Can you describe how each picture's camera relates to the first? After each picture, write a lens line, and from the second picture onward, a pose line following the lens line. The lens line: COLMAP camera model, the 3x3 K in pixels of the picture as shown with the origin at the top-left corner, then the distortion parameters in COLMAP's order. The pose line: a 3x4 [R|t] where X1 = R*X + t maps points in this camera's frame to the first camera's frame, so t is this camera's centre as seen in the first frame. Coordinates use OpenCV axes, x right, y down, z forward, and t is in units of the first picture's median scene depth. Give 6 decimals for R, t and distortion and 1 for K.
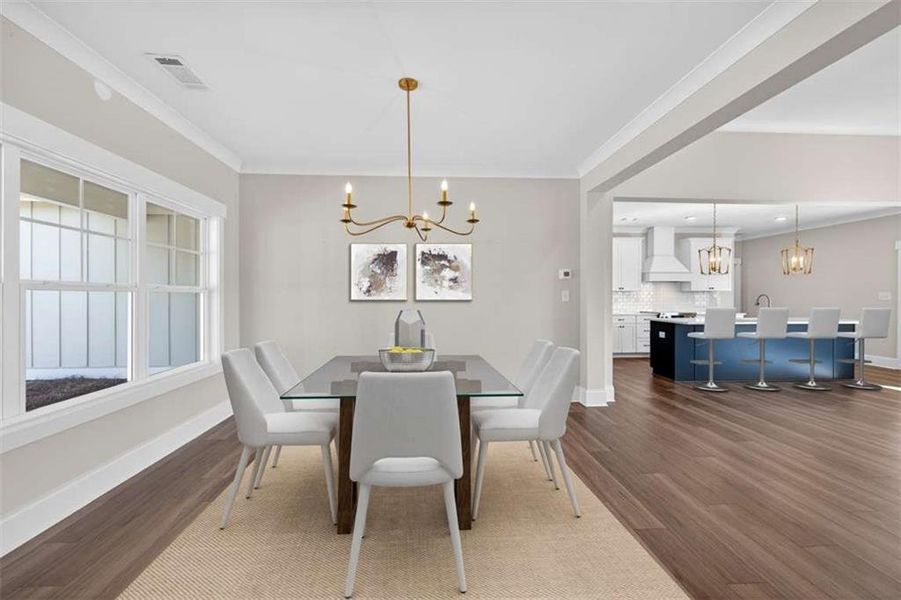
lens RADIAL K [[381.1, 0, 444.5], [0, 381.1, 296.0], [0, 0, 1]] dist [0.002271, 0.000116]
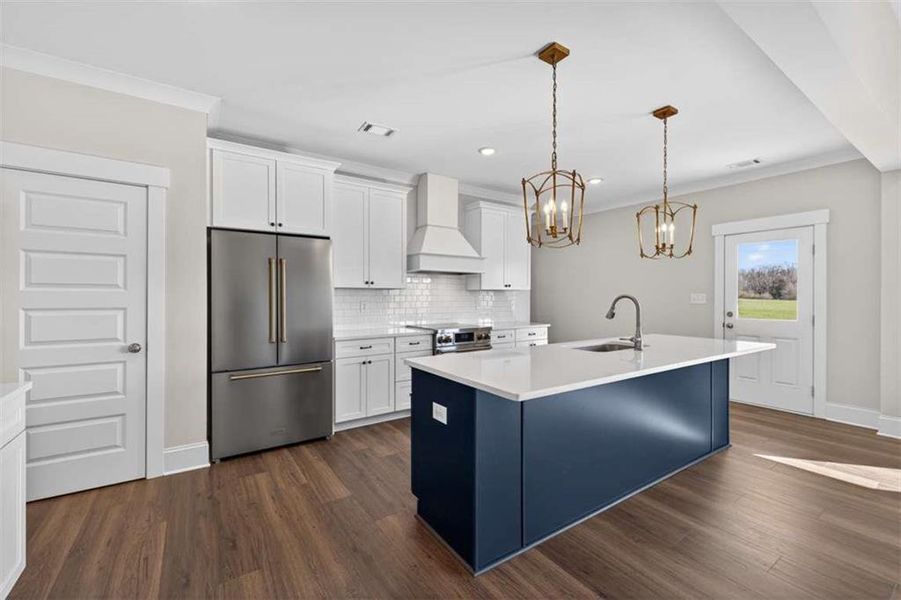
lens RADIAL K [[381.1, 0, 444.5], [0, 381.1, 296.0], [0, 0, 1]] dist [0.002271, 0.000116]
pose [[0.863239, 0.001086, 0.504795, 0.292366], [-0.000267, 0.999999, -0.001695, -0.001583], [-0.504796, 0.001328, 0.863238, 0.511427]]
